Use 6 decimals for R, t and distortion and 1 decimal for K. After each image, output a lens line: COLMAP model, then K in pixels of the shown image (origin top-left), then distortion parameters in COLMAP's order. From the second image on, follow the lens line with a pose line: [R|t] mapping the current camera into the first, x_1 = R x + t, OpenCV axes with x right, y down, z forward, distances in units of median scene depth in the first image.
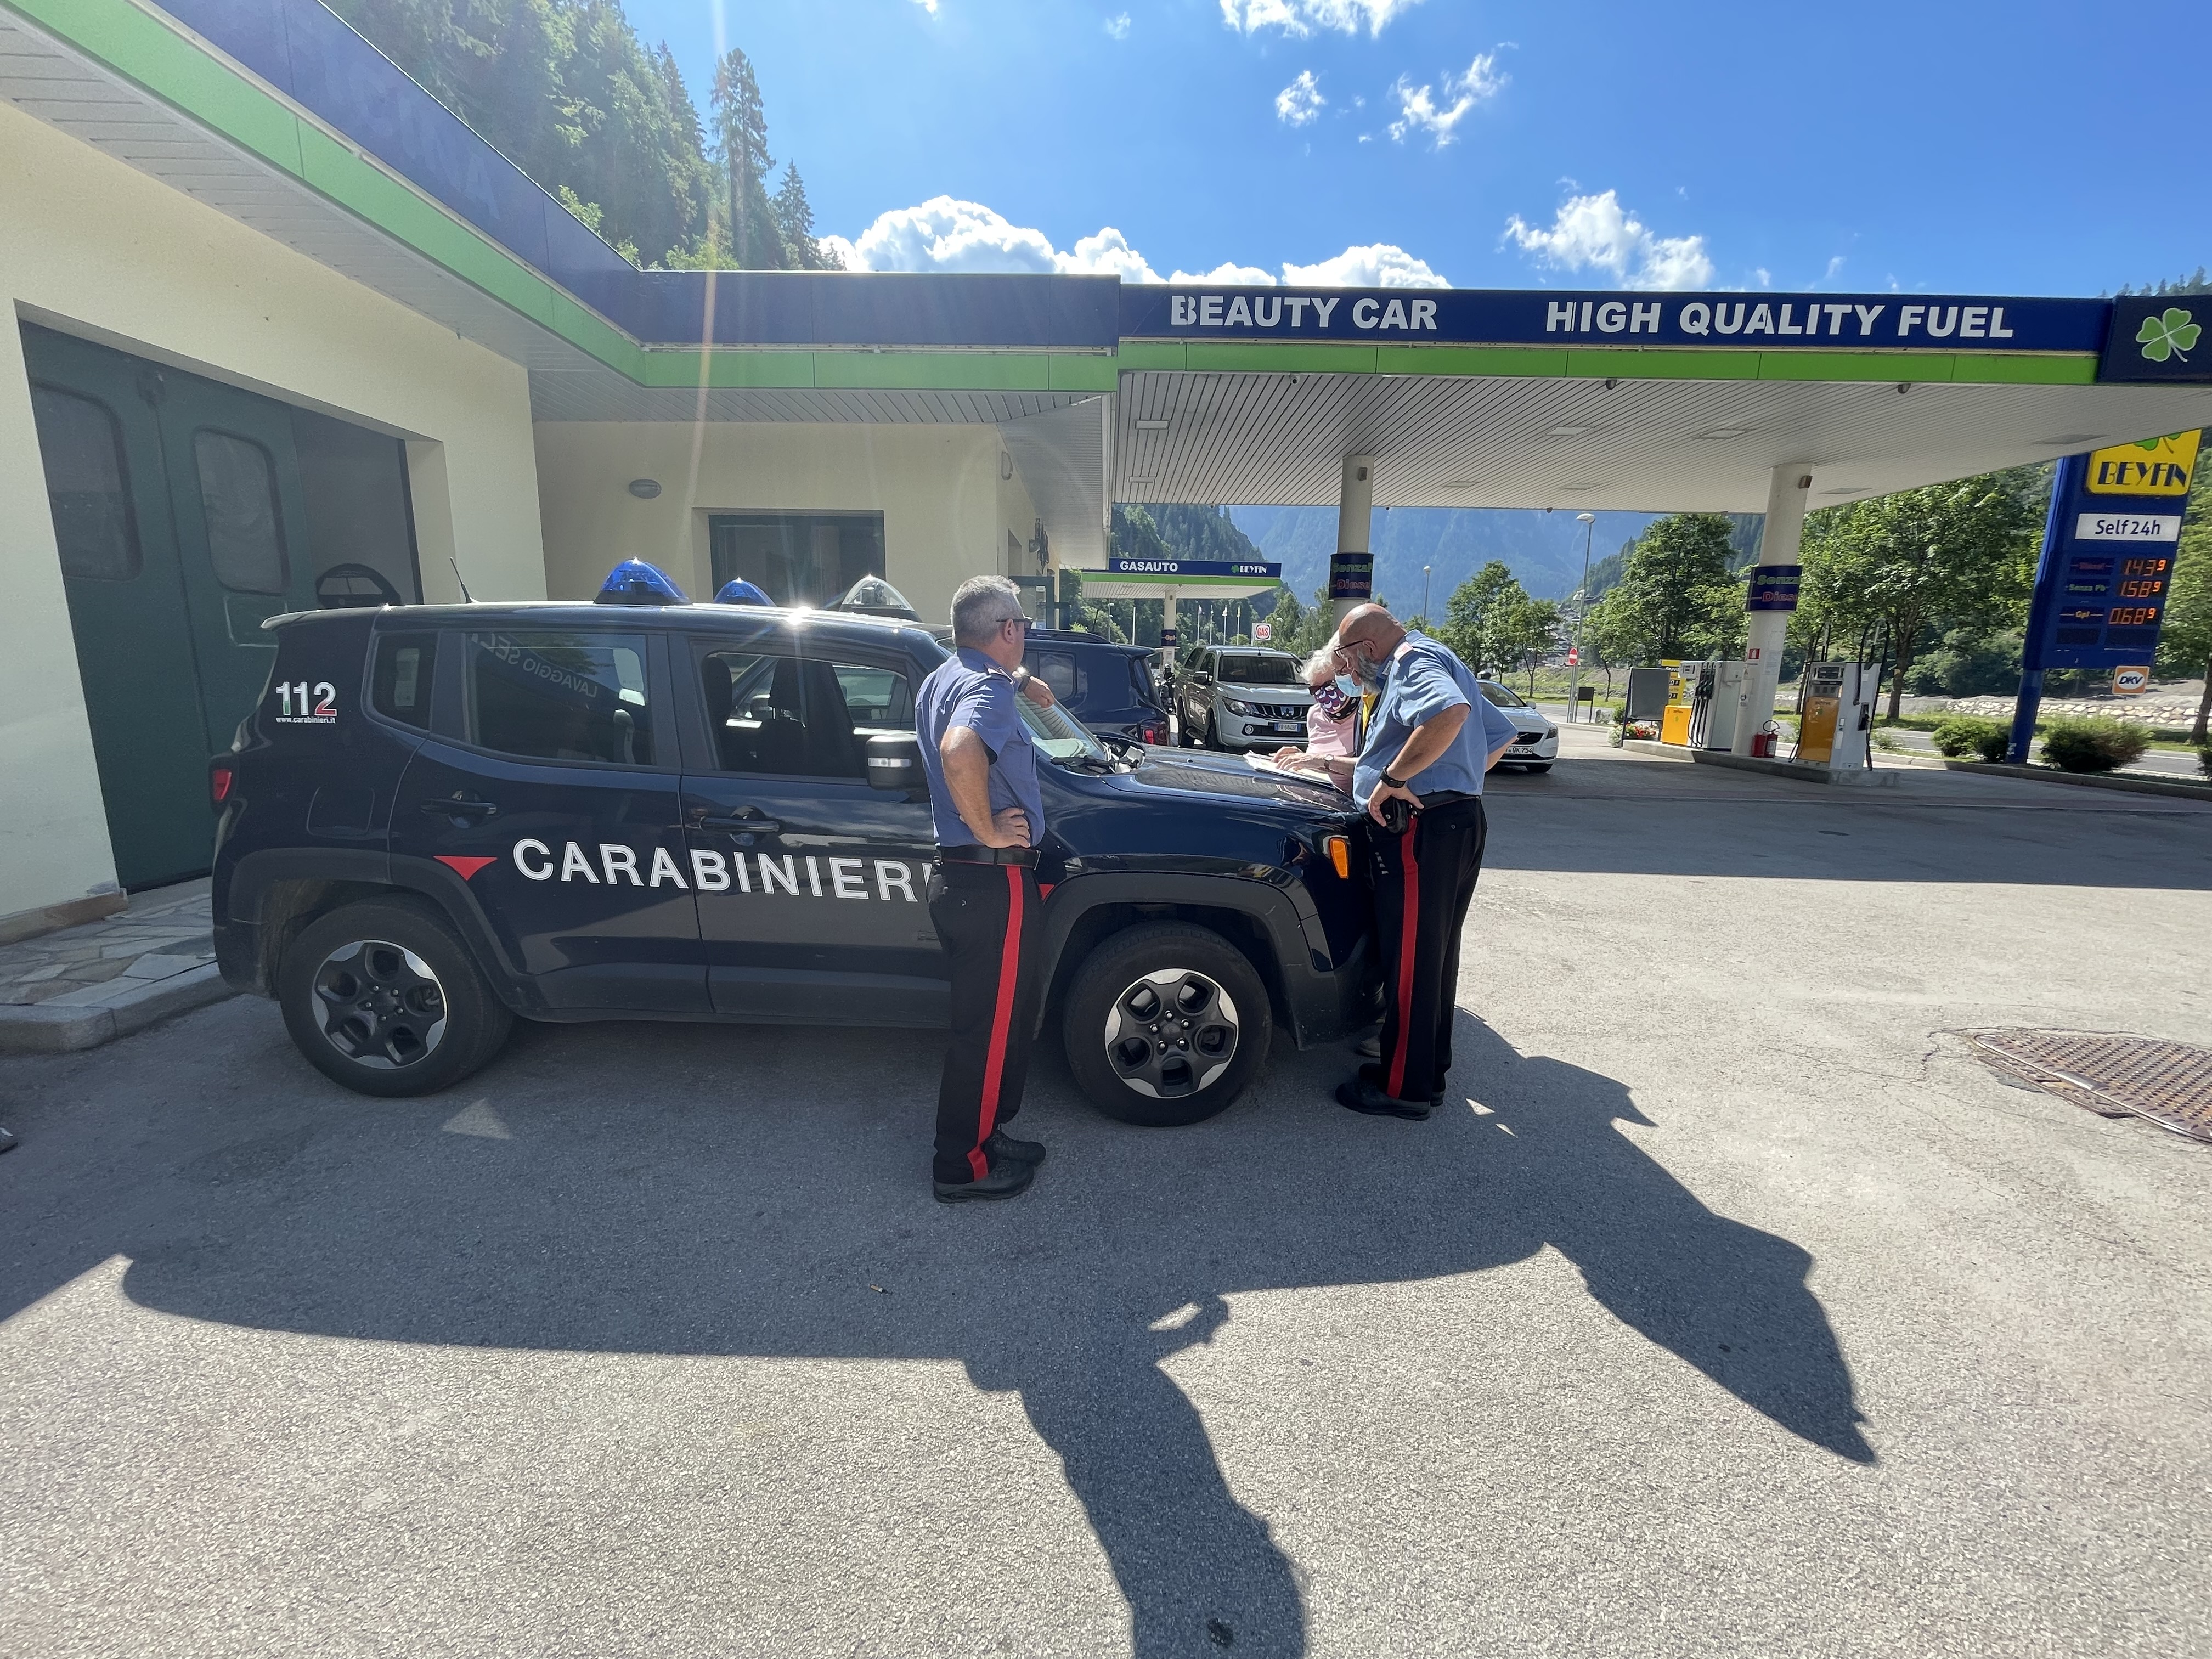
lens RADIAL K [[893.8, 0, 1097.3], [0, 893.8, 827.7], [0, 0, 1]] dist [-0.019612, 0.009227]
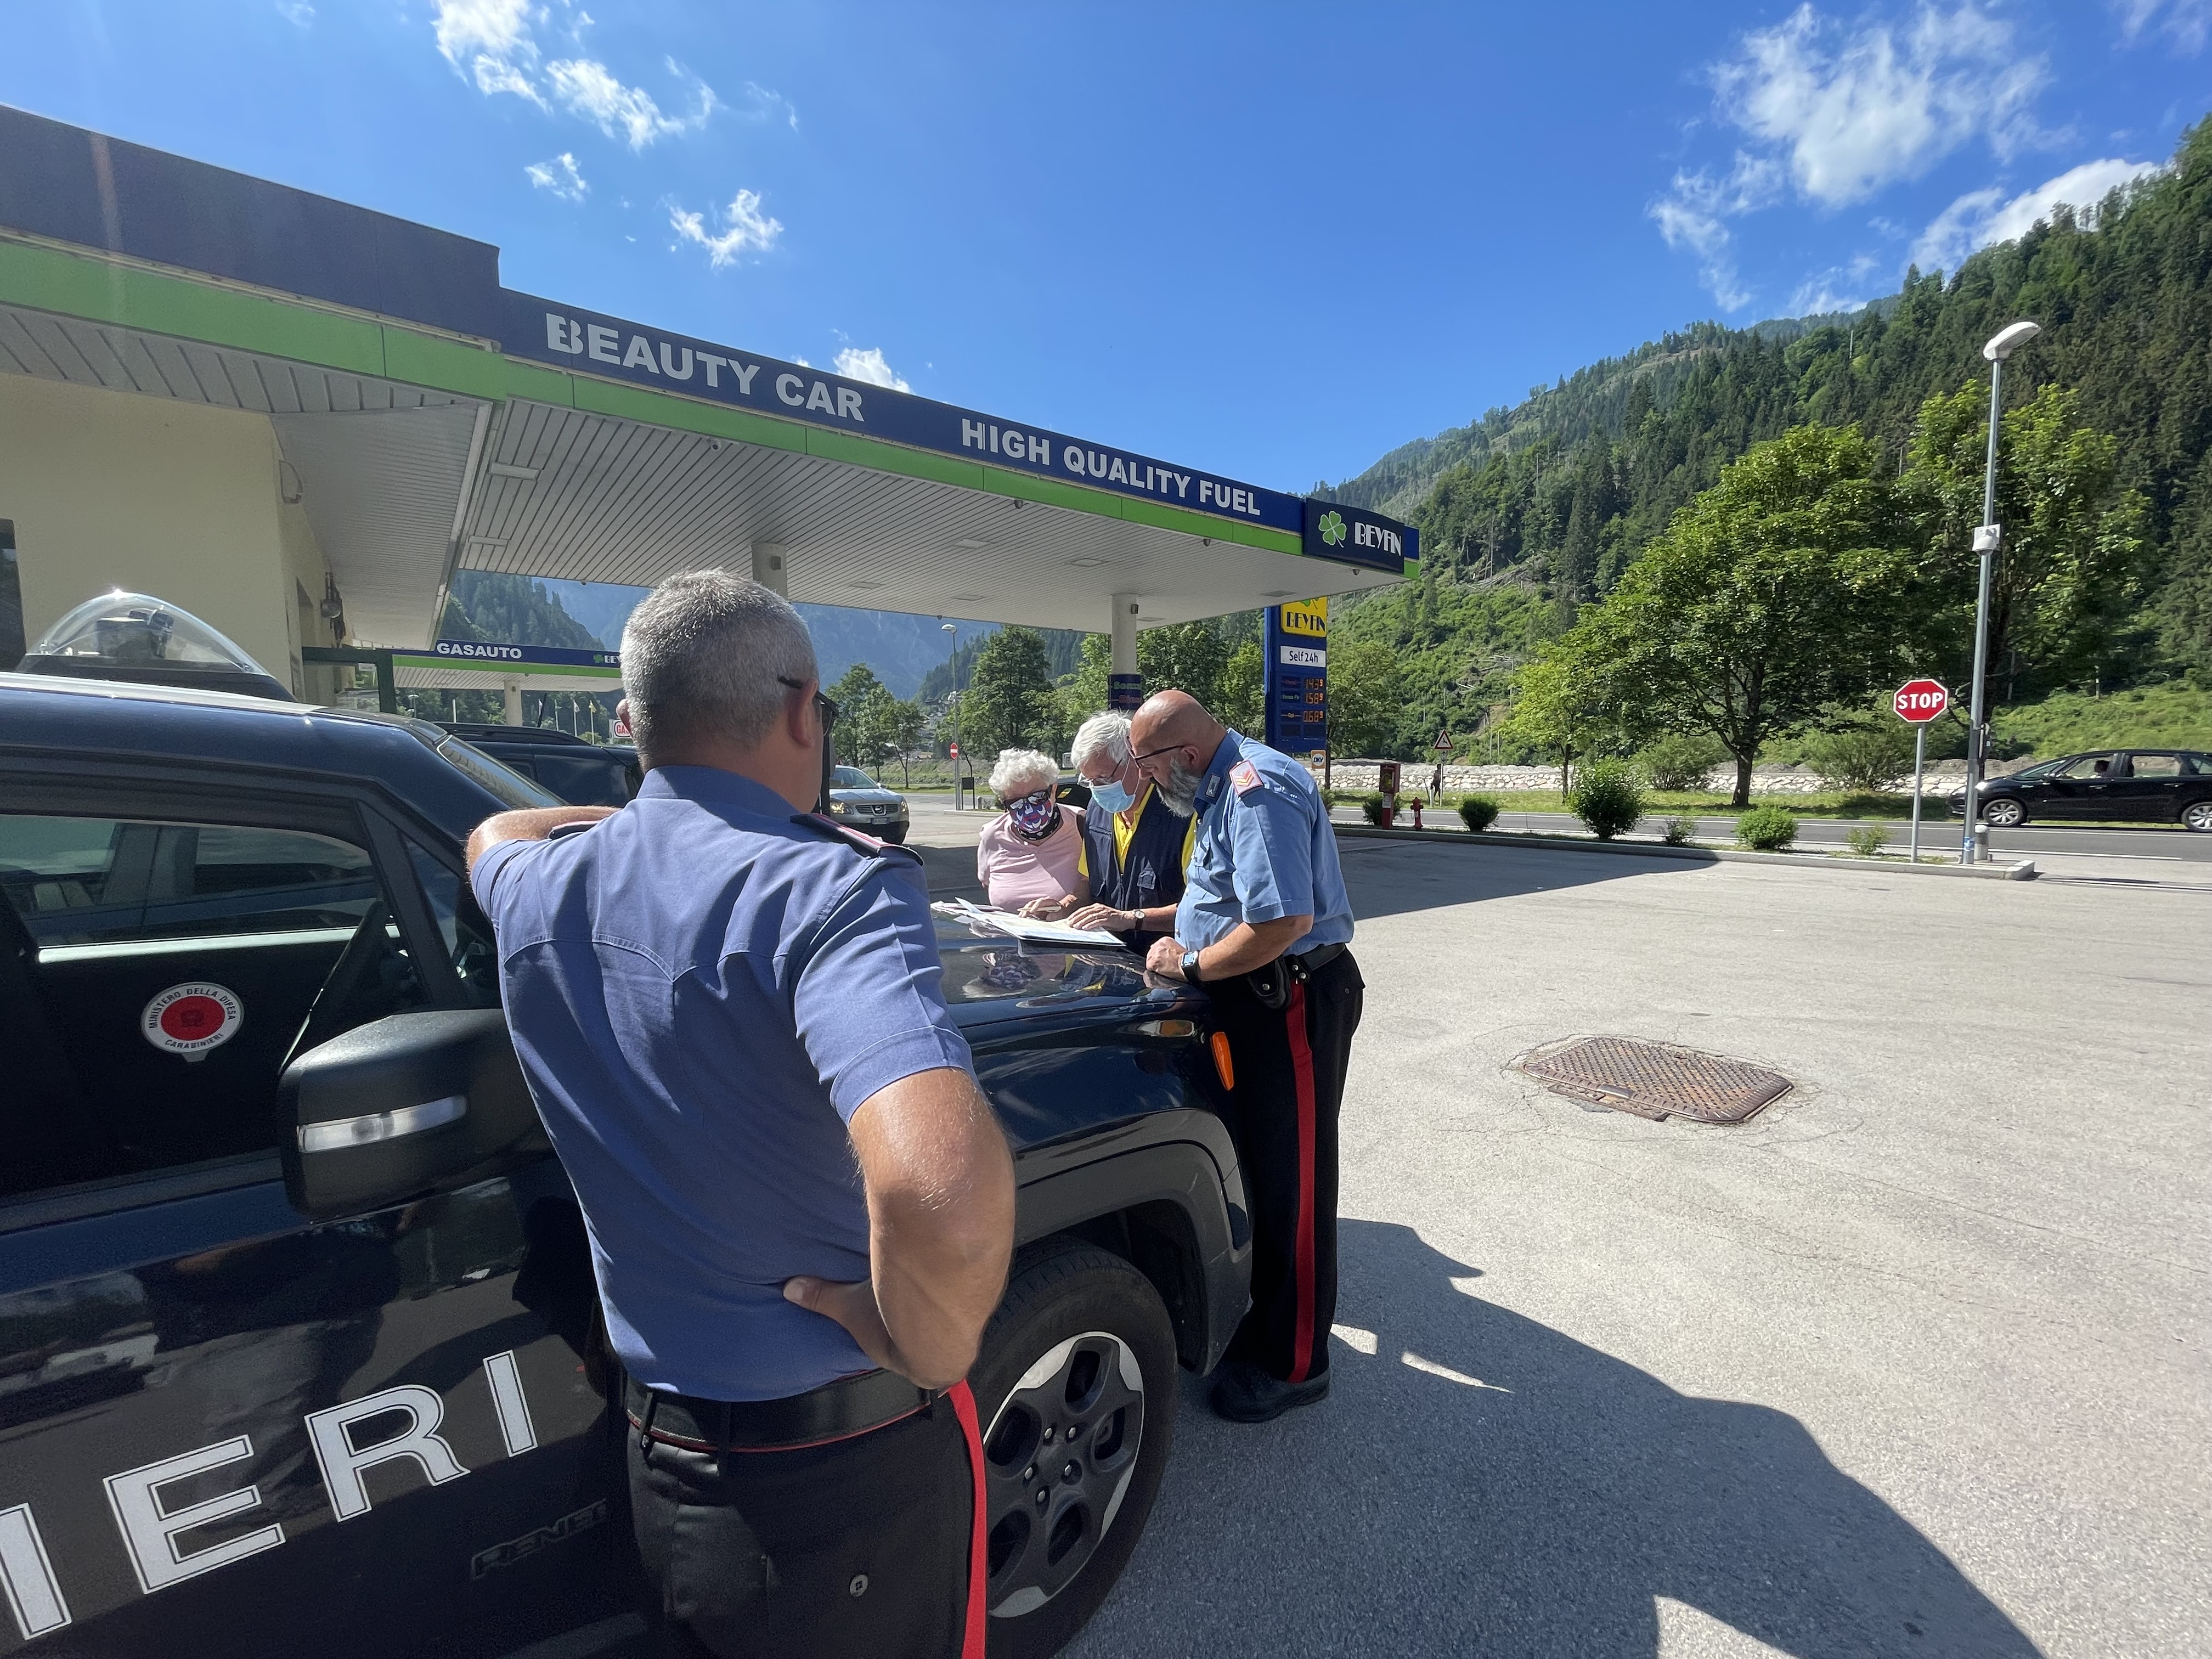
lens RADIAL K [[887.1, 0, 1091.7], [0, 887.1, 830.9], [0, 0, 1]] dist [-0.000957, -0.002460]
pose [[0.782383, -0.072330, 0.618584, -0.055056], [0.135229, 0.989266, -0.055365, -0.030999], [-0.607939, 0.126967, 0.783766, 0.144326]]
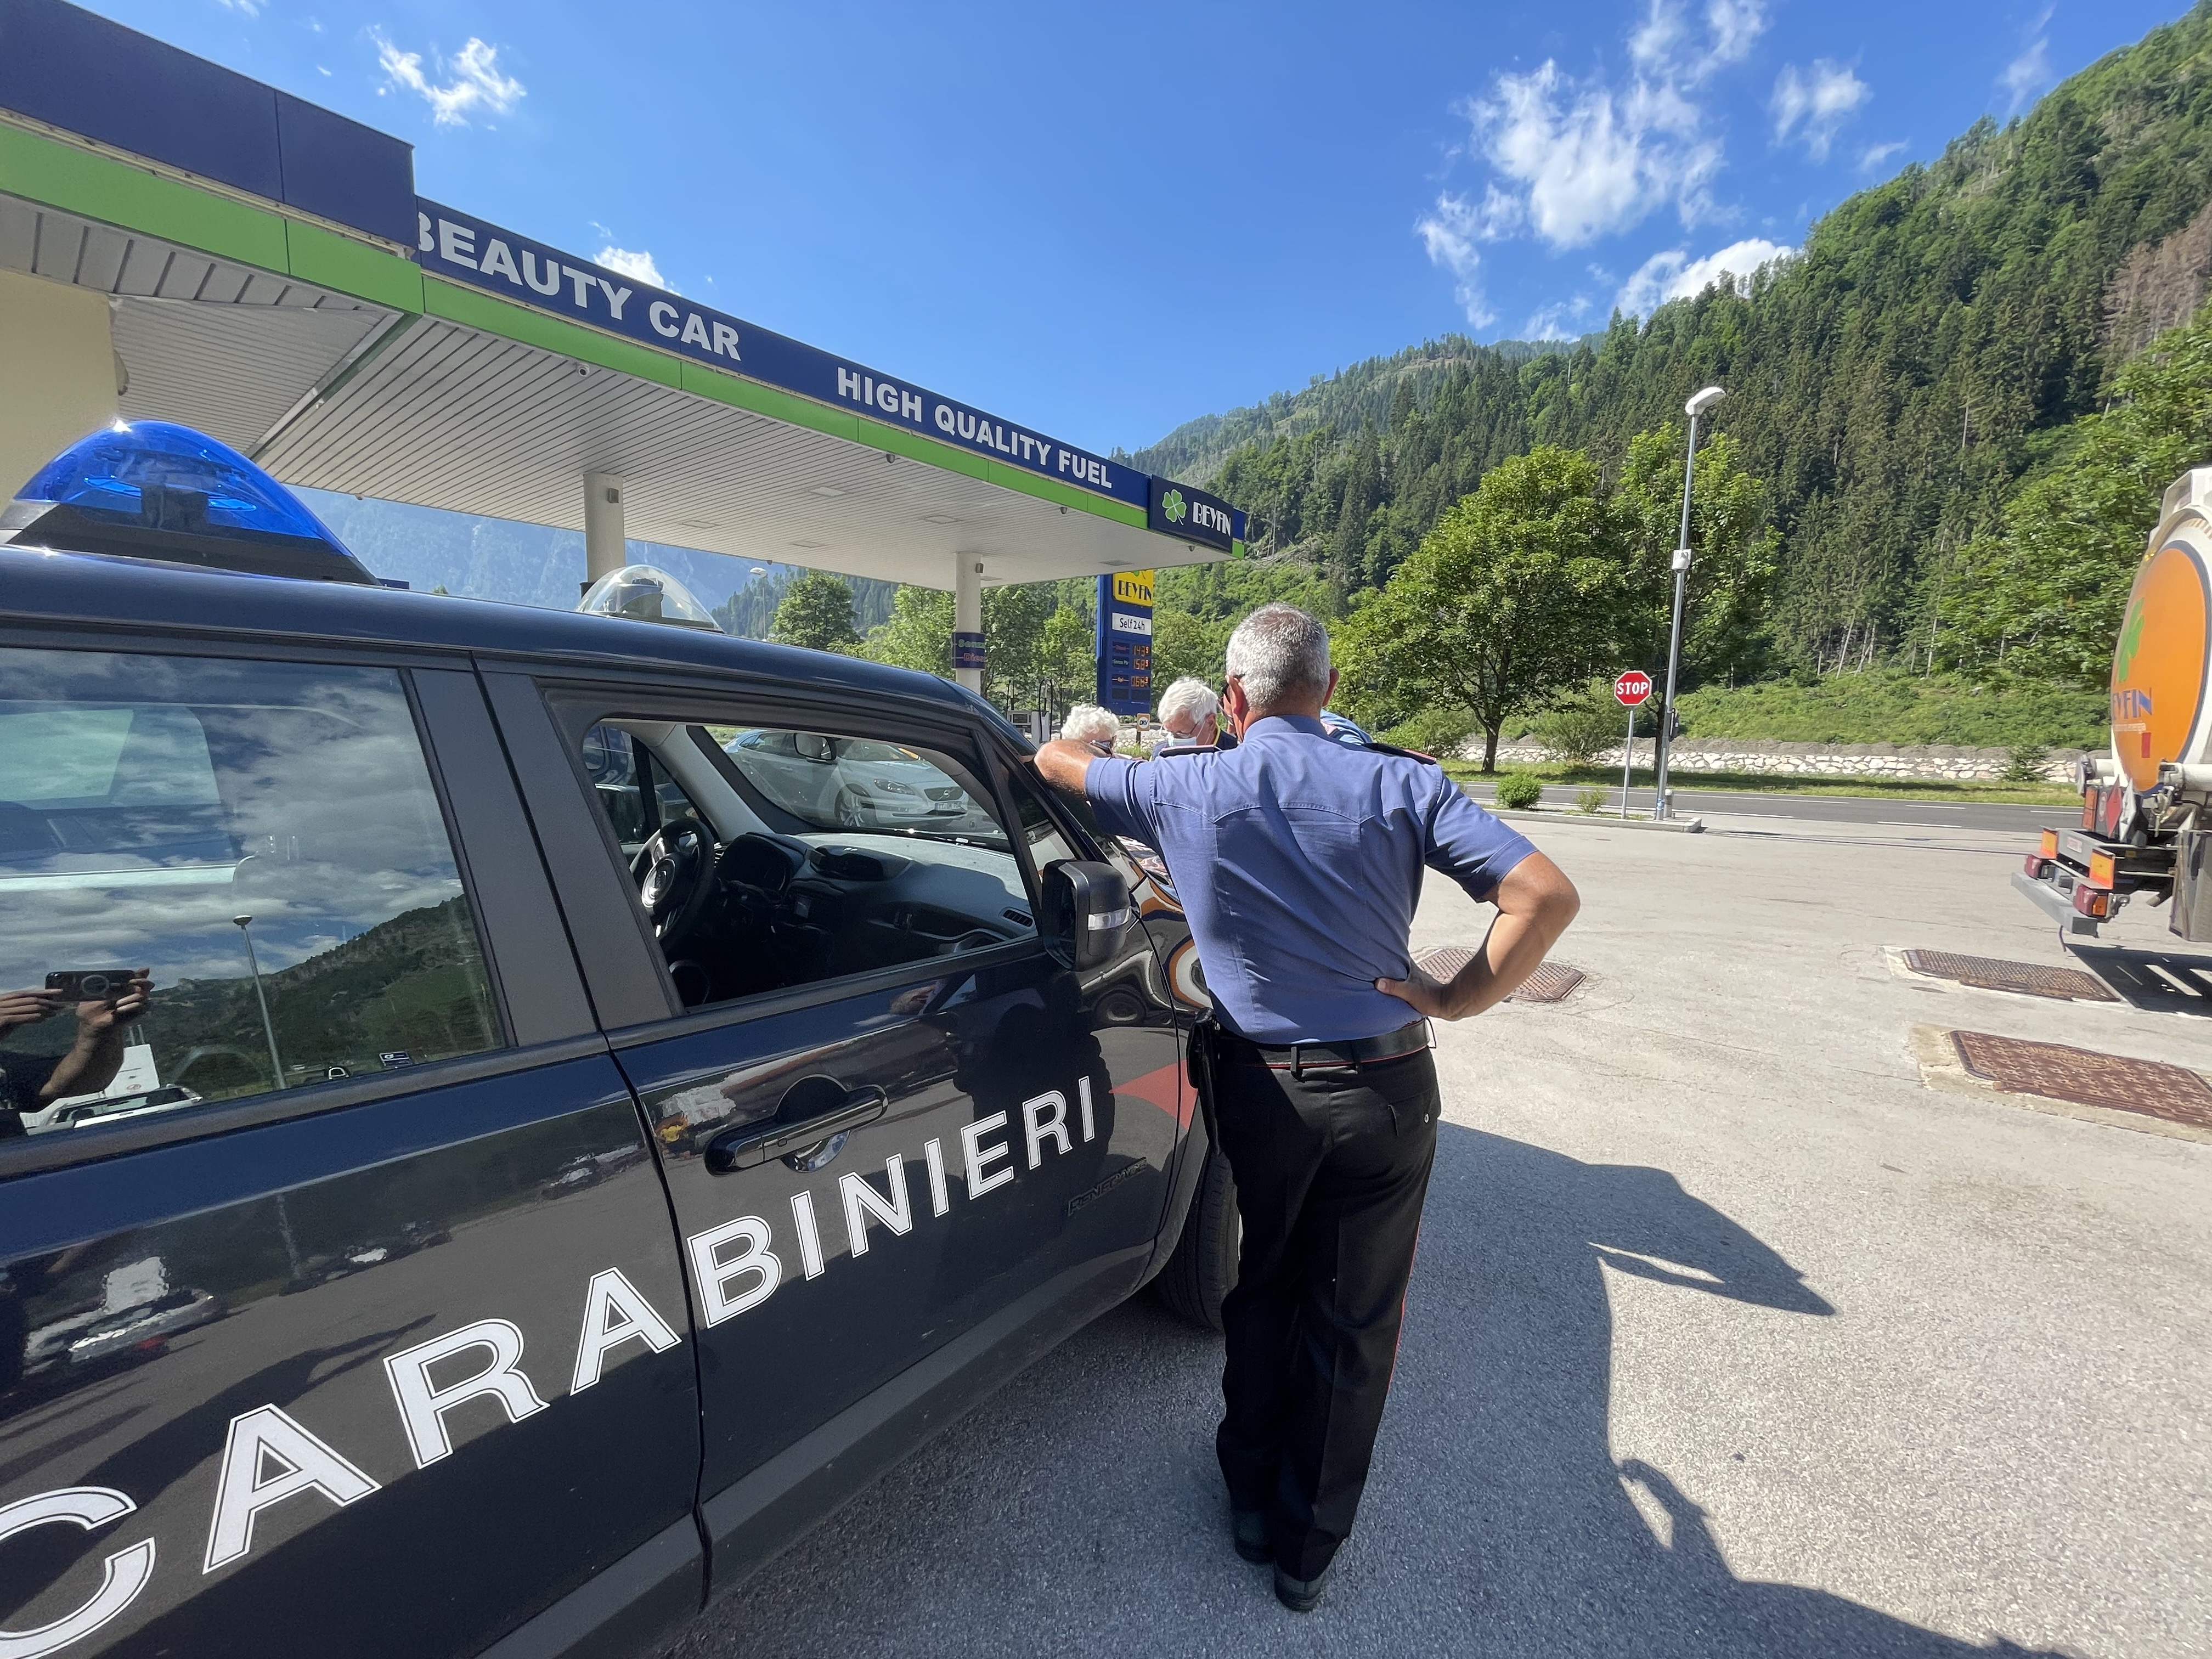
lens RADIAL K [[893.8, 0, 1097.3], [0, 893.8, 827.7], [0, 0, 1]] dist [-0.019612, 0.009227]
pose [[0.619672, -0.097275, 0.778810, -0.165103], [0.134529, 0.990769, 0.016709, -0.034636], [-0.773246, 0.094418, 0.627037, 0.161407]]
